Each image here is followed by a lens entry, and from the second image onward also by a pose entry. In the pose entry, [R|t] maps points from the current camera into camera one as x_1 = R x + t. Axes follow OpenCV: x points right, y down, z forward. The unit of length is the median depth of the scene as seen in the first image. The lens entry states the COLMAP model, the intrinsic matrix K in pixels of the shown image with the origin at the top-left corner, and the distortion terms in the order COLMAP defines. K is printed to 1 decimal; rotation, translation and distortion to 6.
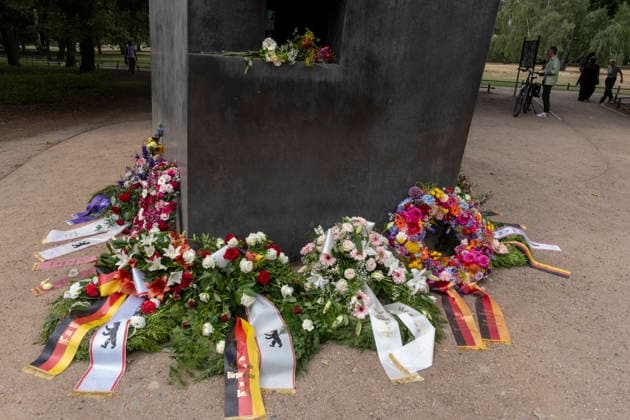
lens RADIAL K [[566.3, 0, 315.0], [0, 566.3, 210.0], [0, 0, 1]] dist [0.008186, 0.005762]
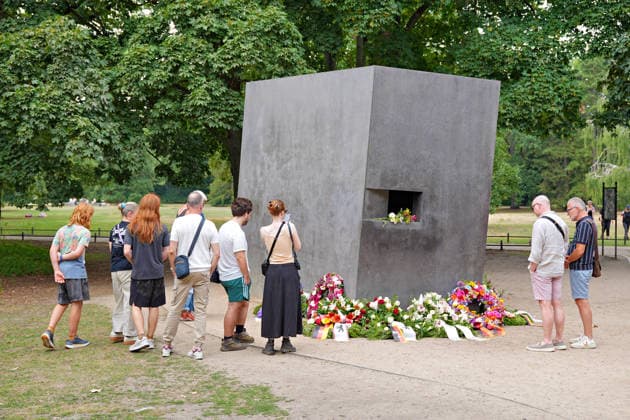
lens RADIAL K [[566.3, 0, 315.0], [0, 566.3, 210.0], [0, 0, 1]] dist [0.008186, 0.005762]
pose [[0.995587, -0.045279, -0.082200, -0.196872], [0.019198, 0.955650, -0.293879, 0.374431], [0.091861, 0.291004, 0.952302, -1.281568]]
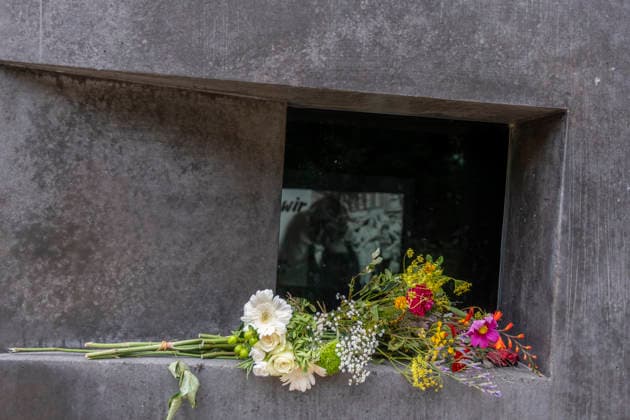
lens RADIAL K [[566.3, 0, 315.0], [0, 566.3, 210.0], [0, 0, 1]] dist [0.008186, 0.005762]
pose [[0.948994, -0.044229, -0.312176, 0.026187], [-0.062930, 0.943620, -0.324994, -0.238550], [0.308950, 0.328062, 0.892707, 0.709644]]
